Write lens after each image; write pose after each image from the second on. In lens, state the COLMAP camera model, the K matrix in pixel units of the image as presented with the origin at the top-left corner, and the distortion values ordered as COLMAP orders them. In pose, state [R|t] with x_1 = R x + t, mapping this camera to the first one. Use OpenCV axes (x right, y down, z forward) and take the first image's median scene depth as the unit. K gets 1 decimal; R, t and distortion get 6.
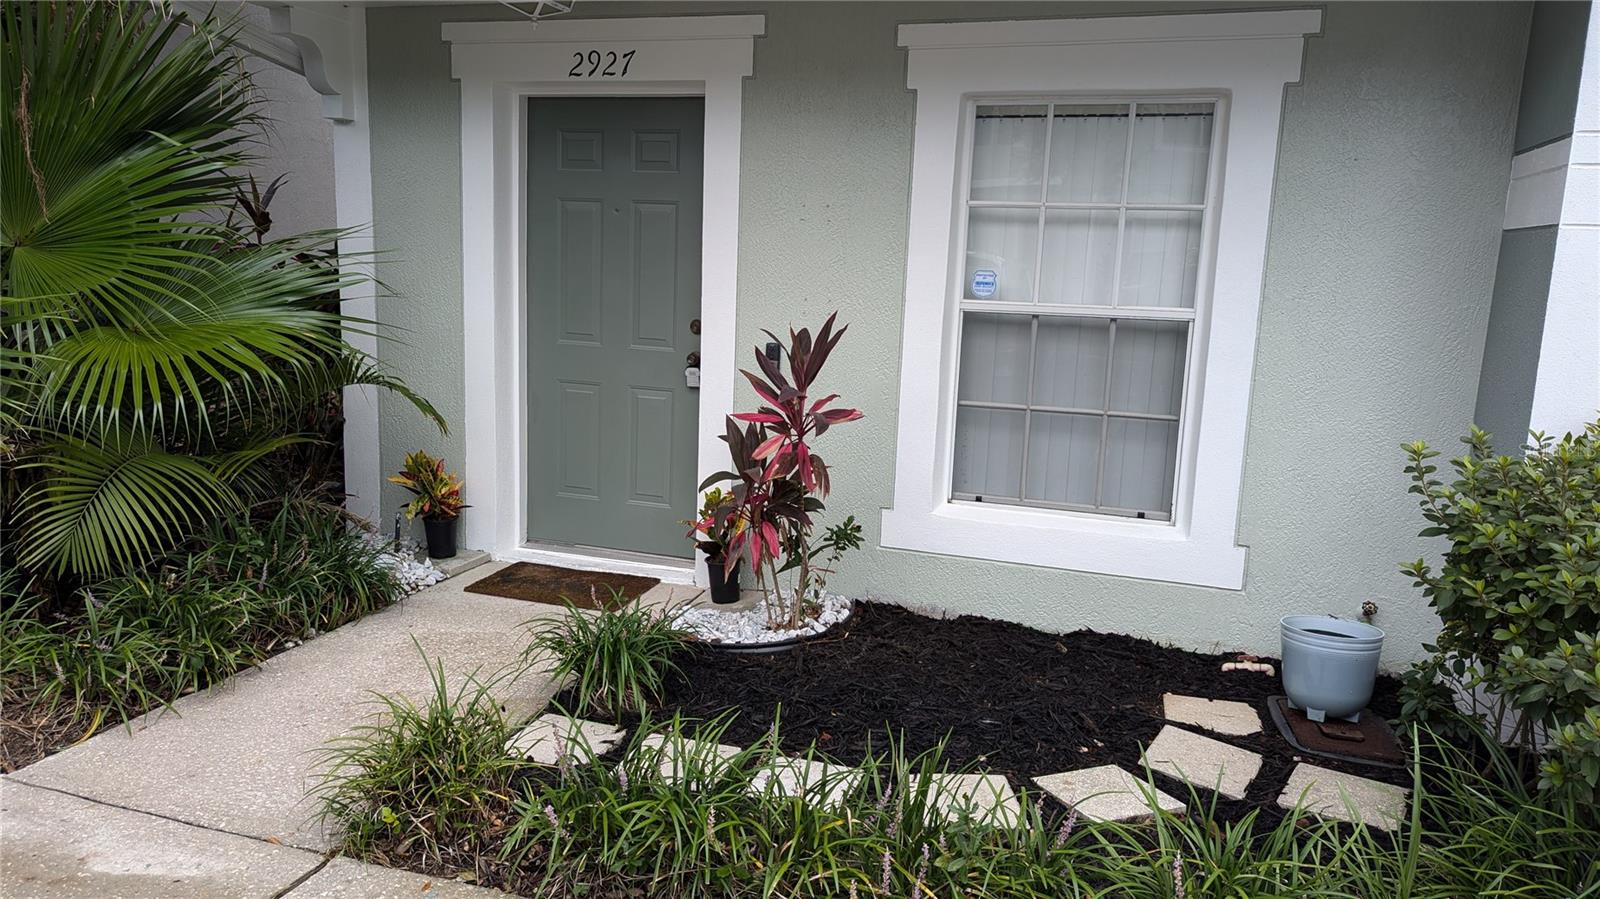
lens RADIAL K [[1134.8, 0, 788.5], [0, 1134.8, 450.0], [0, 0, 1]] dist [0.041874, -0.009159]
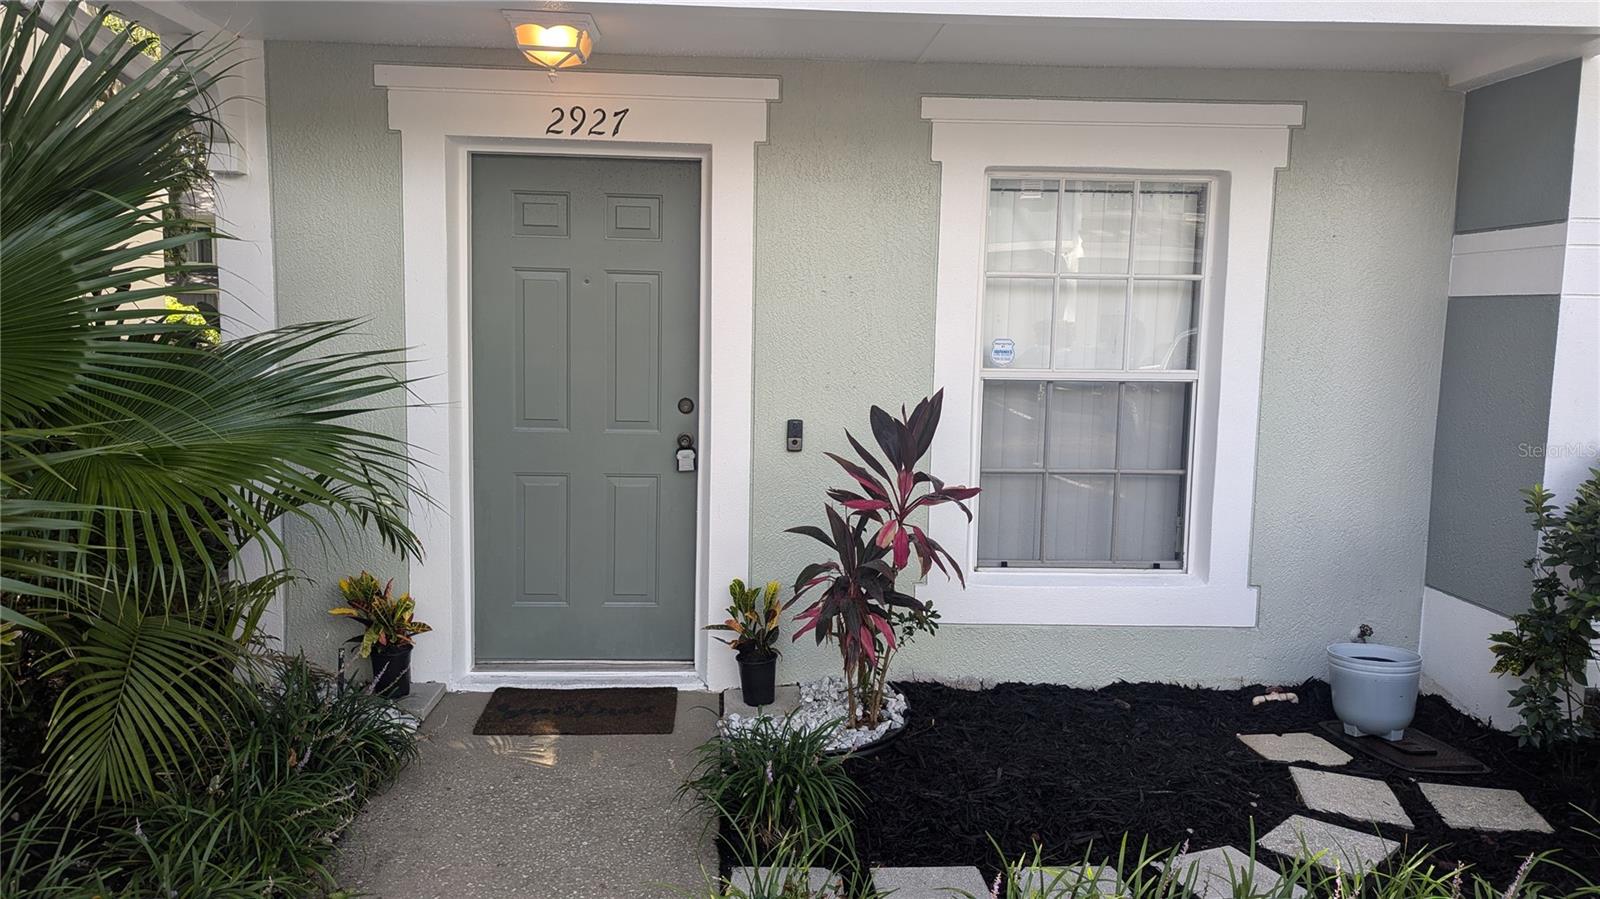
lens RADIAL K [[1134.8, 0, 785.5], [0, 1134.8, 444.4], [0, 0, 1]] dist [0.041874, -0.009159]
pose [[0.931120, -0.059983, 0.359747, -0.387997], [0.077465, 0.996403, -0.034362, -0.045744], [-0.356392, 0.059863, 0.932417, 0.133660]]
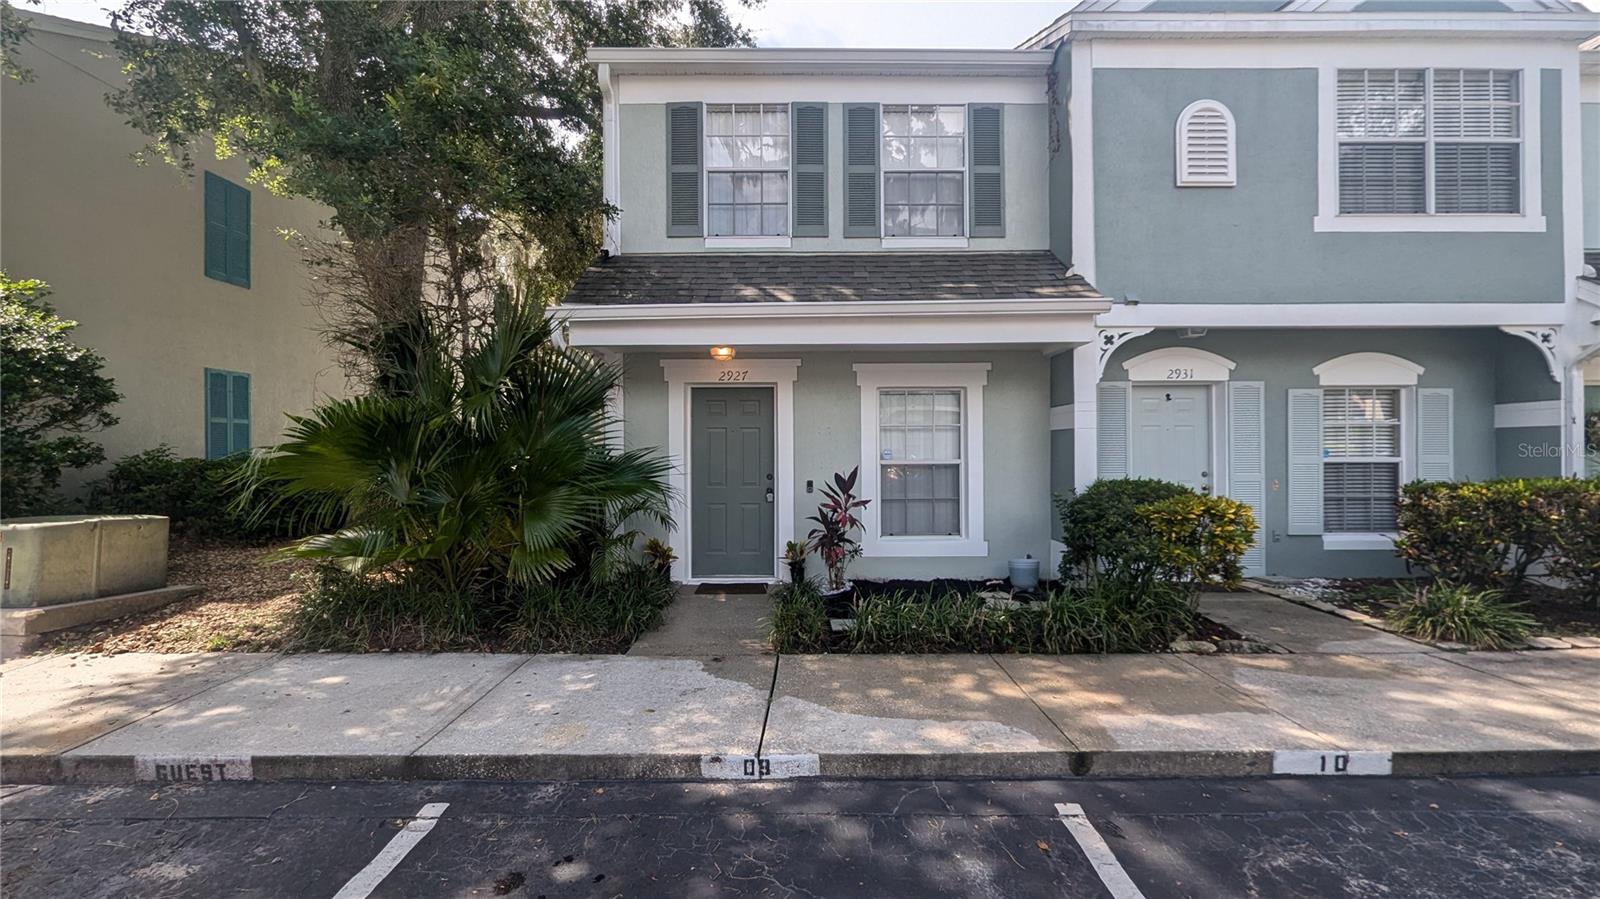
lens RADIAL K [[655.4, 0, 798.9], [0, 655.4, 443.8], [0, 0, 1]] dist [-0.000114, 0.000002]
pose [[0.946554, -0.037377, 0.320372, -0.542626], [0.093481, 0.982423, -0.161576, 0.063990], [-0.308701, 0.182889, 0.933410, -0.409754]]
